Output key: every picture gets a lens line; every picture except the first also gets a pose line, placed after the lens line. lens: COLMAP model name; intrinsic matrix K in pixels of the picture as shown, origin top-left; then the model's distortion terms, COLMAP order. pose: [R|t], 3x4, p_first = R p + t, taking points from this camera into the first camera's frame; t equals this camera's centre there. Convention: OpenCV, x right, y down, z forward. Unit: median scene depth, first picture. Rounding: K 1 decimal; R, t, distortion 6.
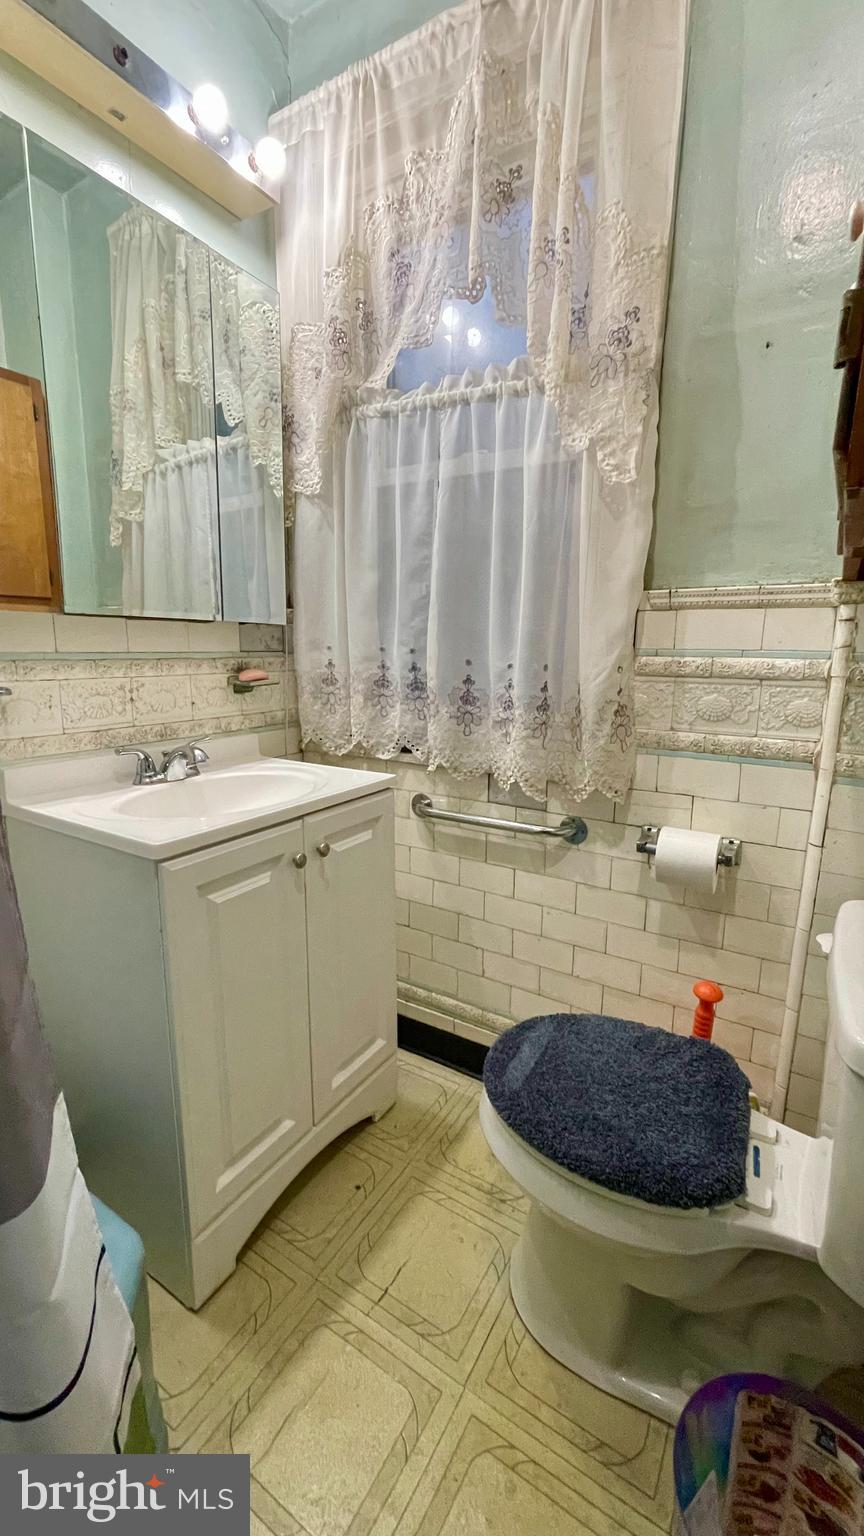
lens RADIAL K [[615.4, 0, 432.9], [0, 615.4, 766.3], [0, 0, 1]] dist [-0.008898, 0.000338]
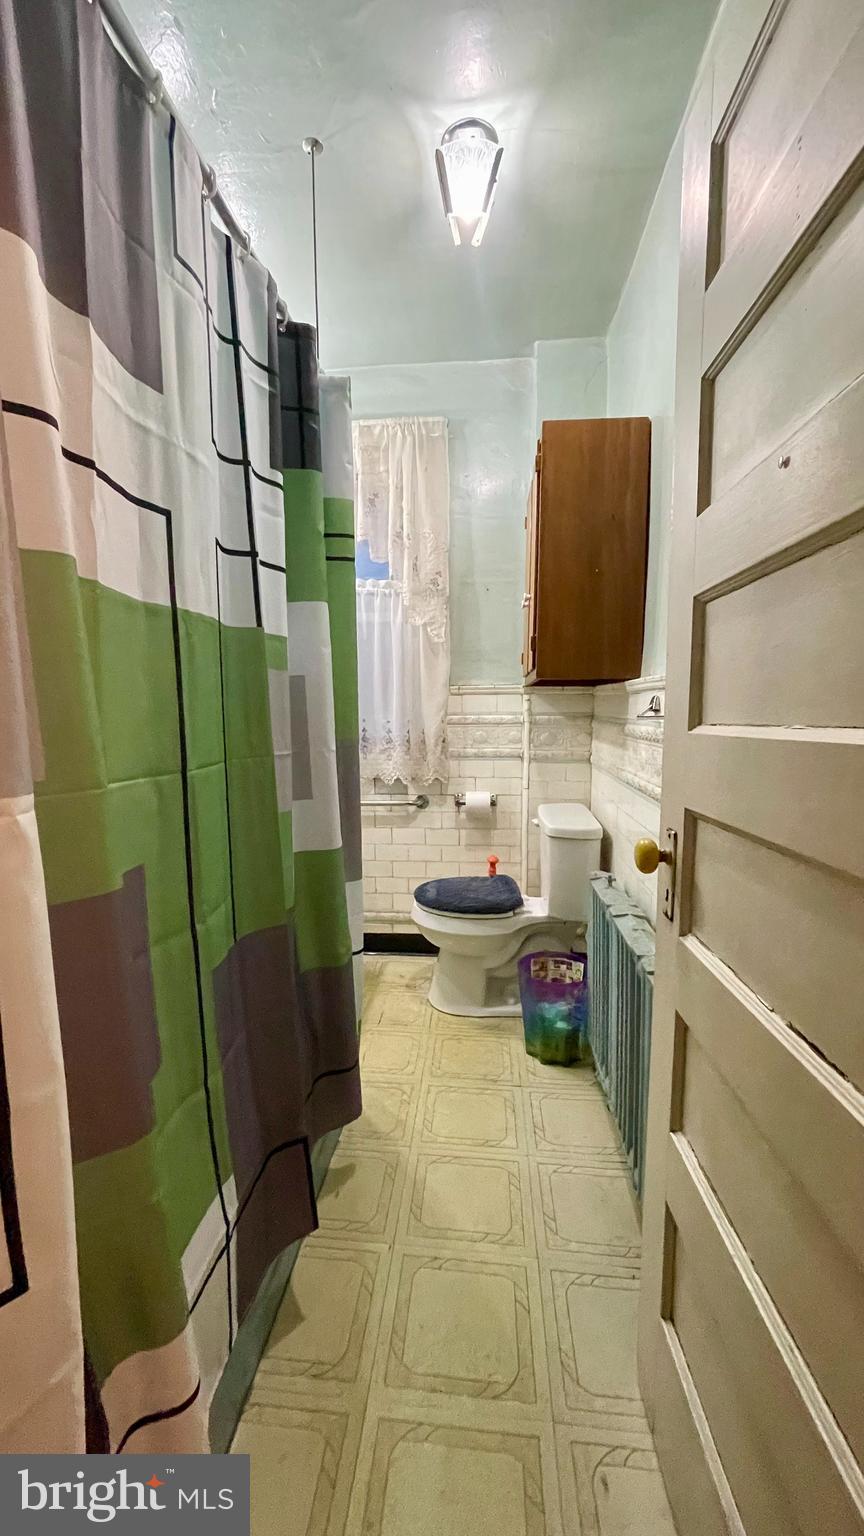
lens RADIAL K [[615.4, 0, 424.5], [0, 615.4, 773.5], [0, 0, 1]] dist [-0.008898, 0.000338]
pose [[0.892813, -0.065551, 0.445633, -0.770672], [0.101011, 0.993293, -0.056263, 0.149174], [-0.438956, 0.095246, 0.893446, -0.955206]]
